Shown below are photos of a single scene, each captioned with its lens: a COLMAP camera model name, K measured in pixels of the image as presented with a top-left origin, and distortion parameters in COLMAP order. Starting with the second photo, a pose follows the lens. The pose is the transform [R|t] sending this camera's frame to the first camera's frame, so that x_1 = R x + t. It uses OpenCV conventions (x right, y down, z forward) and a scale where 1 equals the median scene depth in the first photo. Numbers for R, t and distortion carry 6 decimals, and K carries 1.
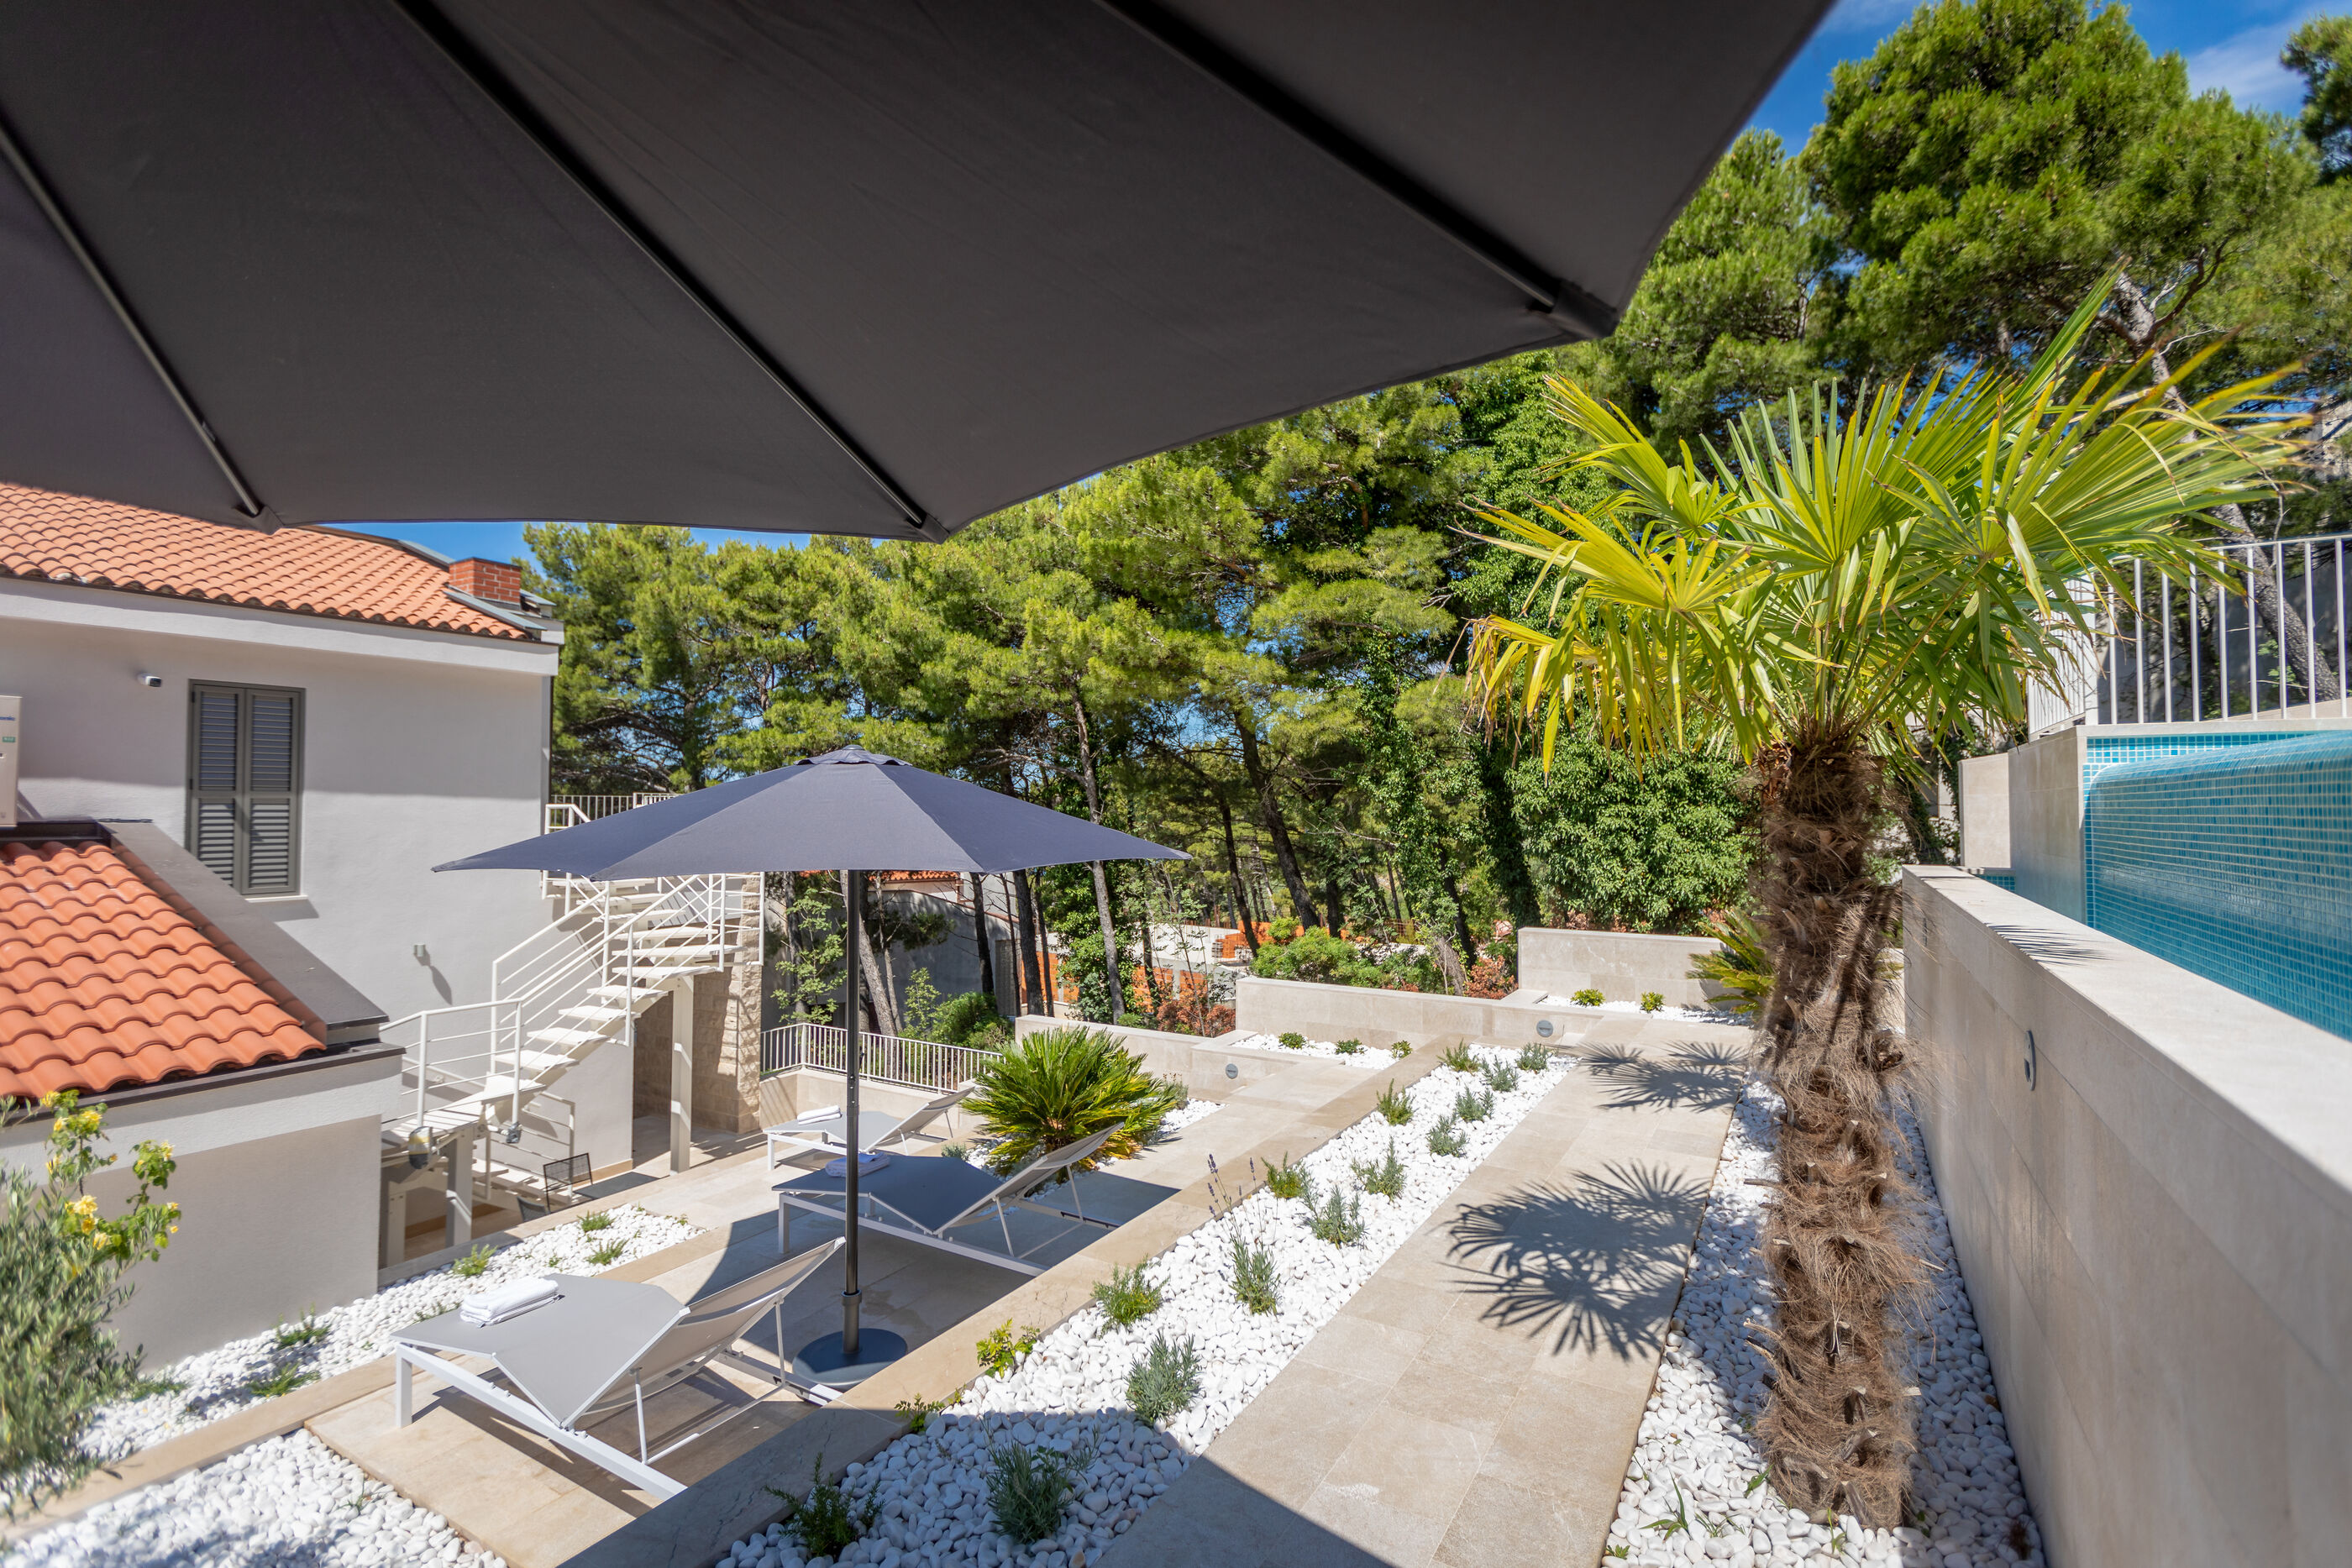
lens RADIAL K [[1049.3, 0, 1176.0], [0, 1049.3, 784.0], [0, 0, 1]] dist [-0.000476, -0.000443]
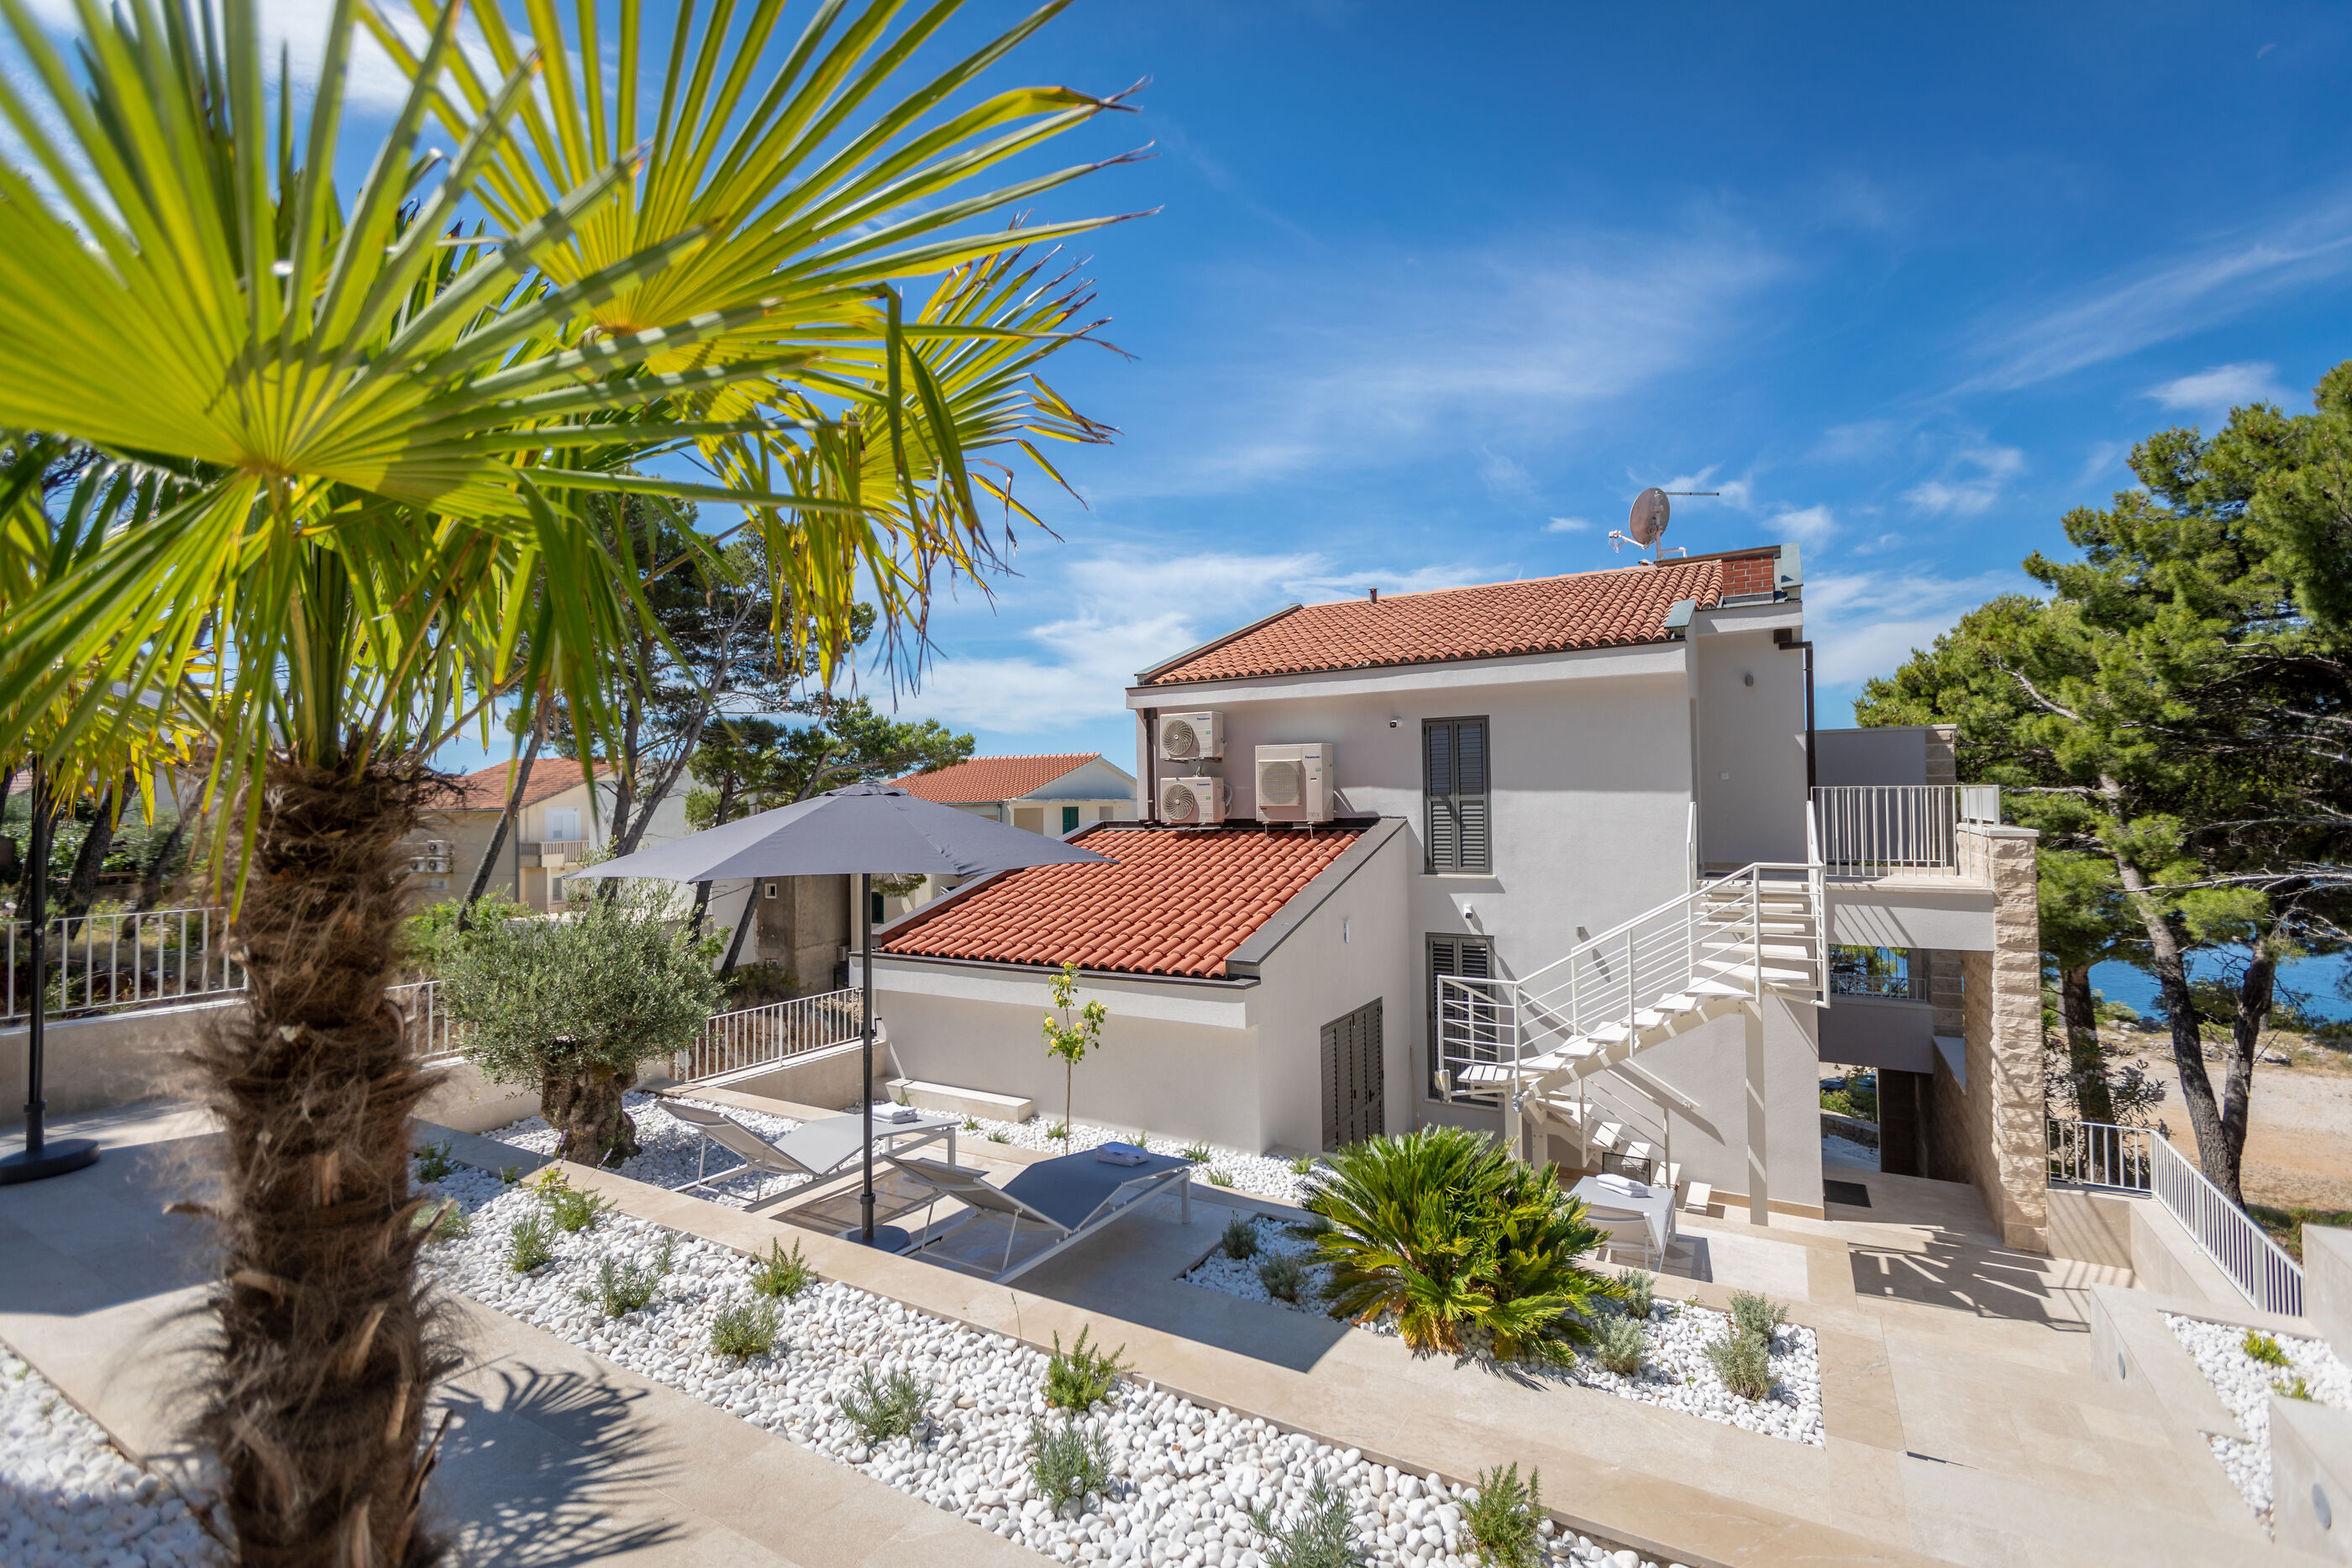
lens RADIAL K [[1027.7, 0, 1176.0], [0, 1027.7, 784.0], [0, 0, 1]] dist [0.008071, 0.000227]
pose [[0.011646, -0.013987, -0.999834, 0.468249], [0.036826, 0.999230, -0.013550, -0.002967], [0.999254, -0.036663, 0.012152, 0.638367]]
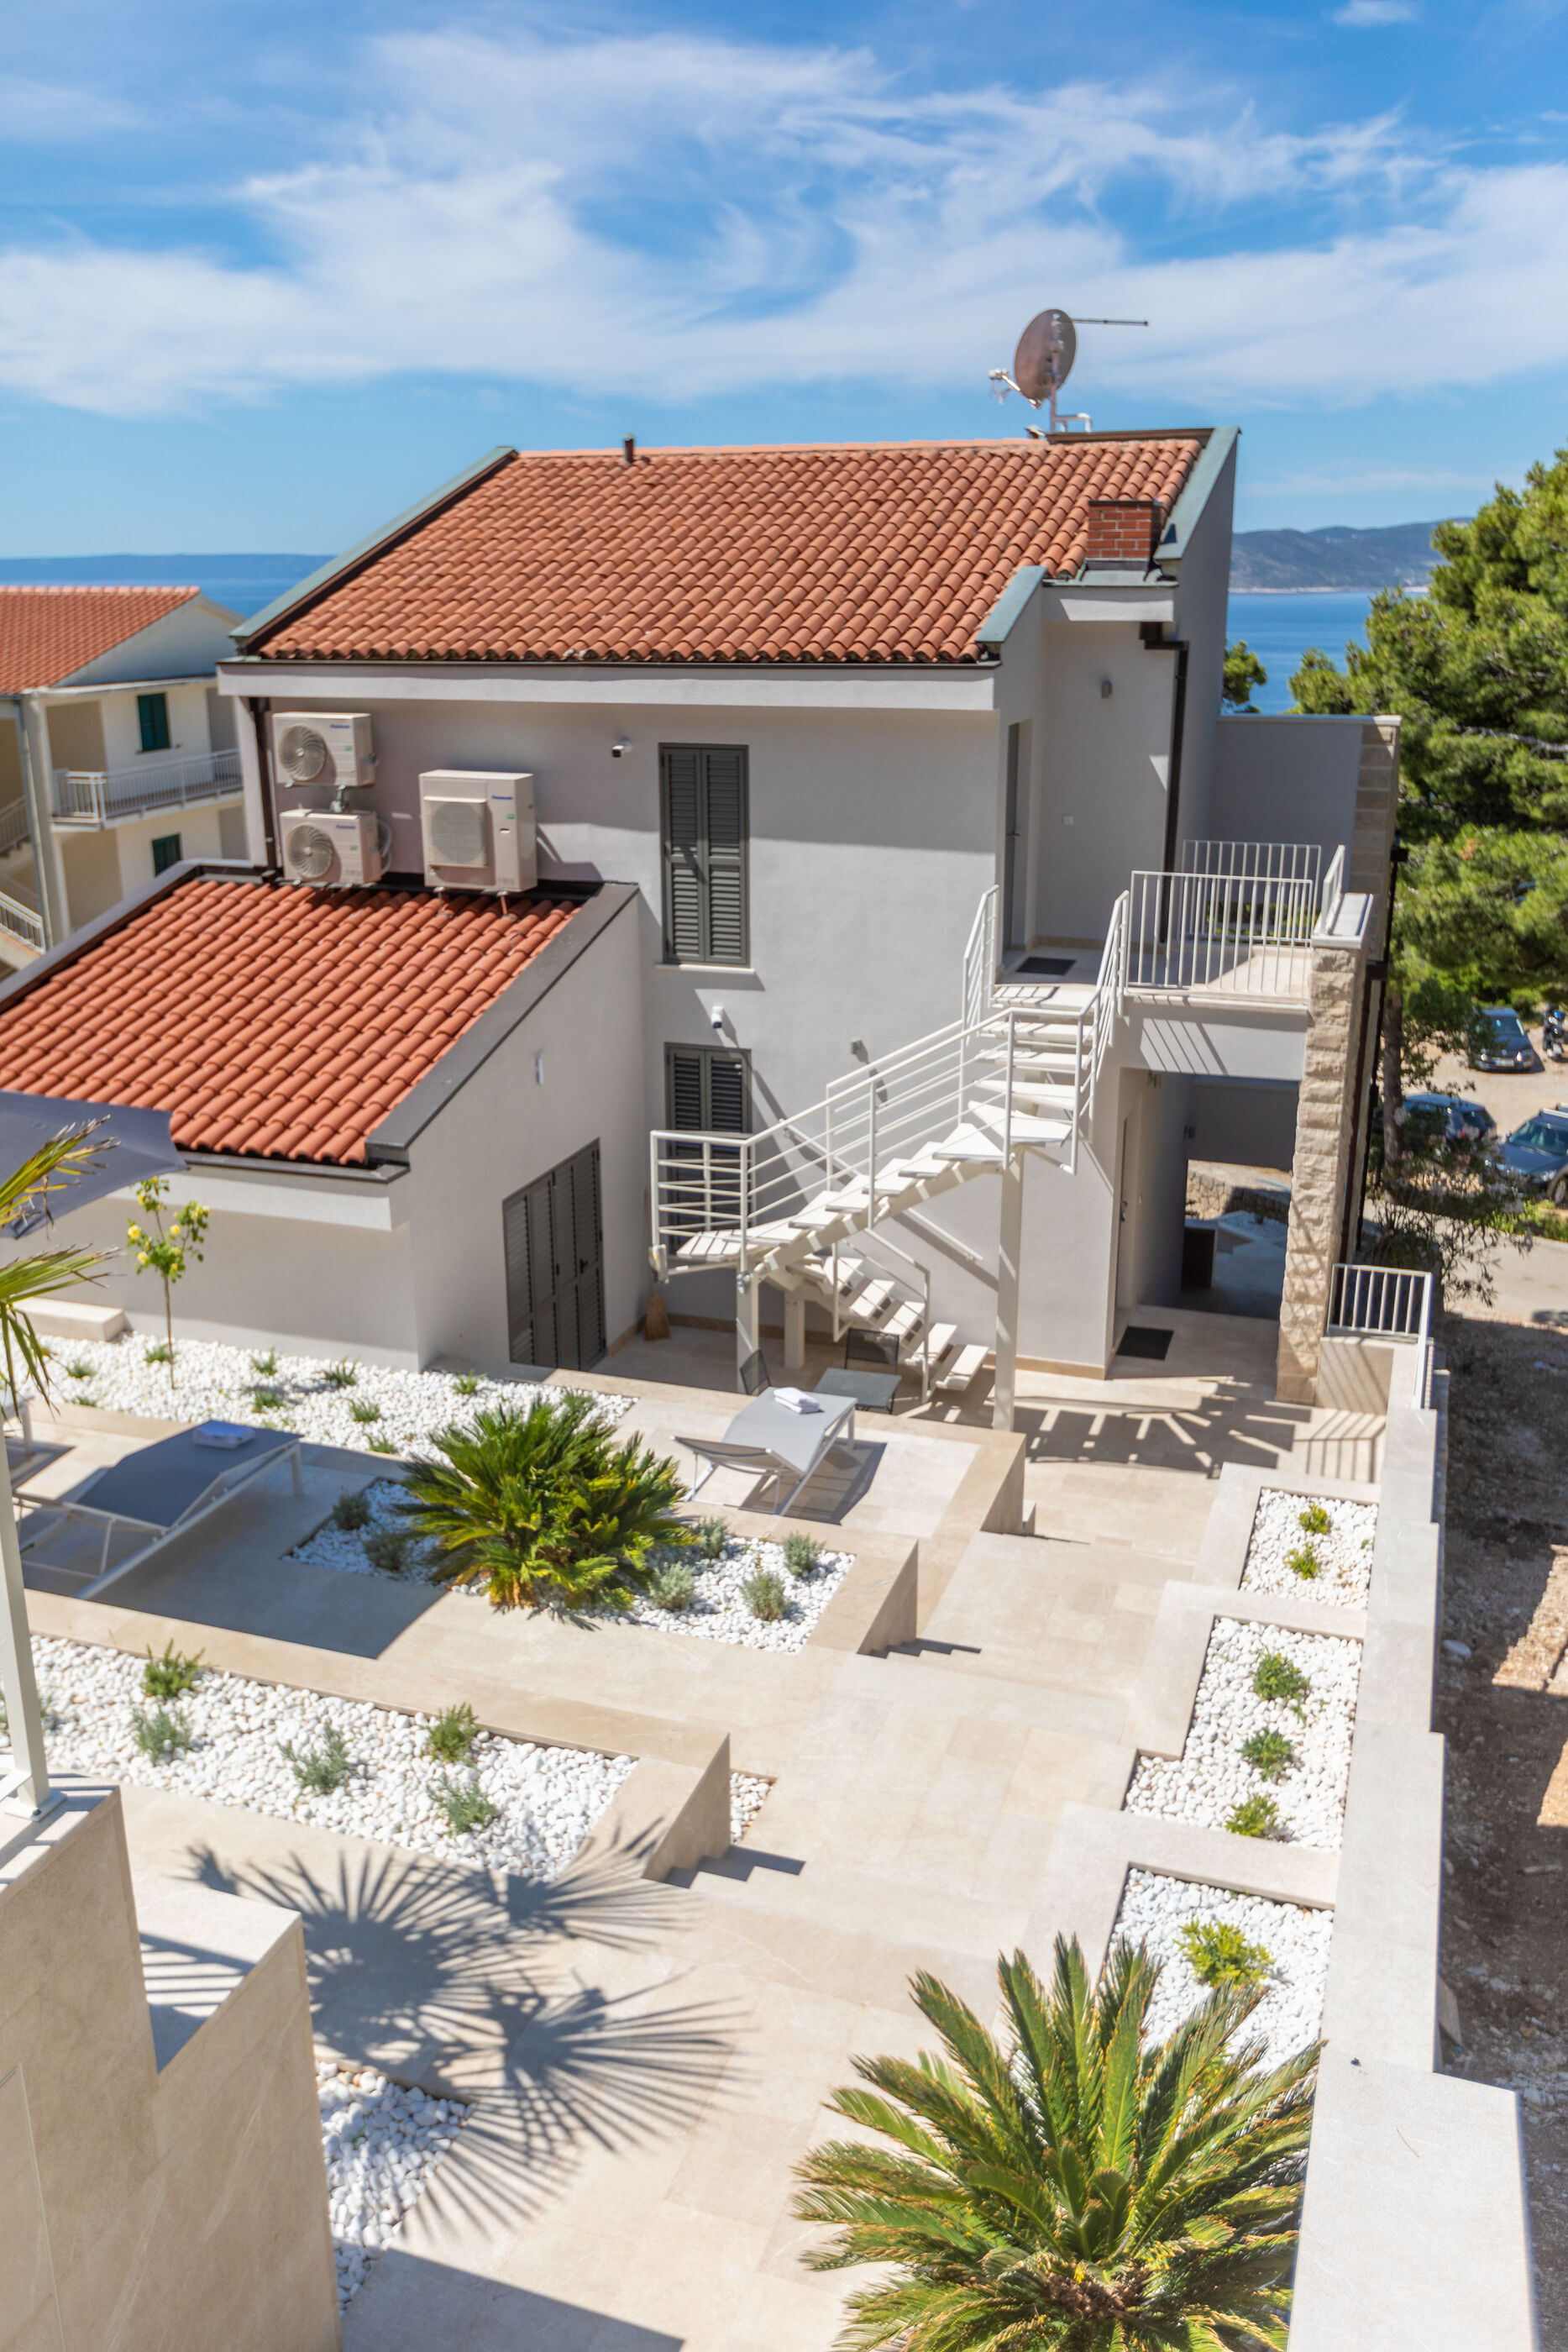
lens RADIAL K [[1854.8, 0, 751.6], [0, 1854.8, 1189.9], [0, 0, 1]] dist [0.004889, 0.000547]
pose [[0.204726, 0.305666, -0.929869, 0.849461], [0.024418, 0.948100, 0.317035, -0.253879], [0.978515, -0.087610, 0.186637, 0.716496]]
